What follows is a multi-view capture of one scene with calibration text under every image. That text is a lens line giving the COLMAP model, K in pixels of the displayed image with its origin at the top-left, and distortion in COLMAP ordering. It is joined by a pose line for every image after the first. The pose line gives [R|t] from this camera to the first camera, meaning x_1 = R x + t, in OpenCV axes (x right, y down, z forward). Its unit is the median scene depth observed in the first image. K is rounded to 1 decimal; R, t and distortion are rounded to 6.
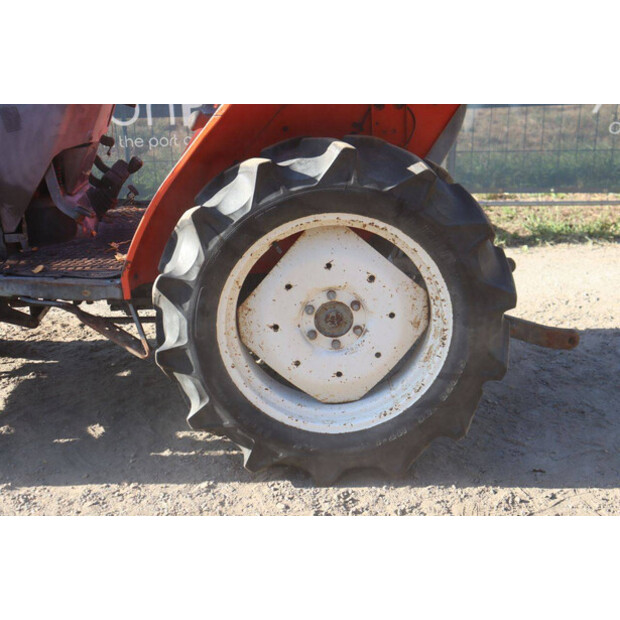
lens RADIAL K [[858.8, 0, 310.0], [0, 858.8, 310.0], [0, 0, 1]] dist [0.062563, 0.059432]
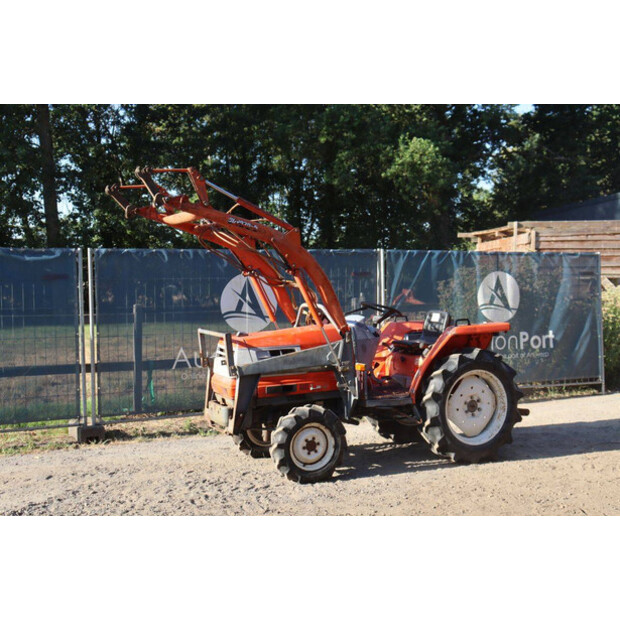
lens RADIAL K [[884.4, 0, 310.0], [0, 884.4, 310.0], [0, 0, 1]] dist [-0.208239, 0.022239]
pose [[0.900615, -0.006653, 0.434567, -1.866082], [0.151693, 0.941815, -0.299956, 0.541738], [-0.407286, 0.336066, 0.849222, -1.534319]]
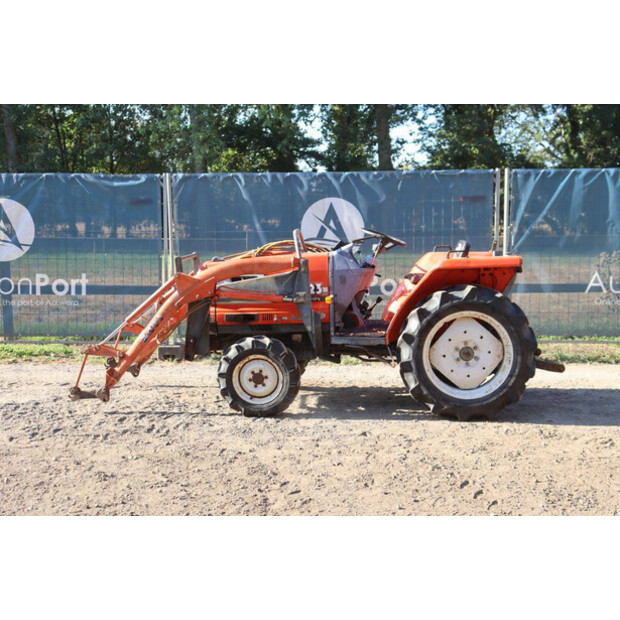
lens RADIAL K [[858.8, 0, 310.0], [0, 858.8, 310.0], [0, 0, 1]] dist [0.062563, 0.059432]
pose [[0.997776, 0.016054, -0.064697, -0.285591], [-0.031400, 0.969337, -0.243722, 0.545247], [0.058800, 0.245212, 0.967685, -1.621441]]
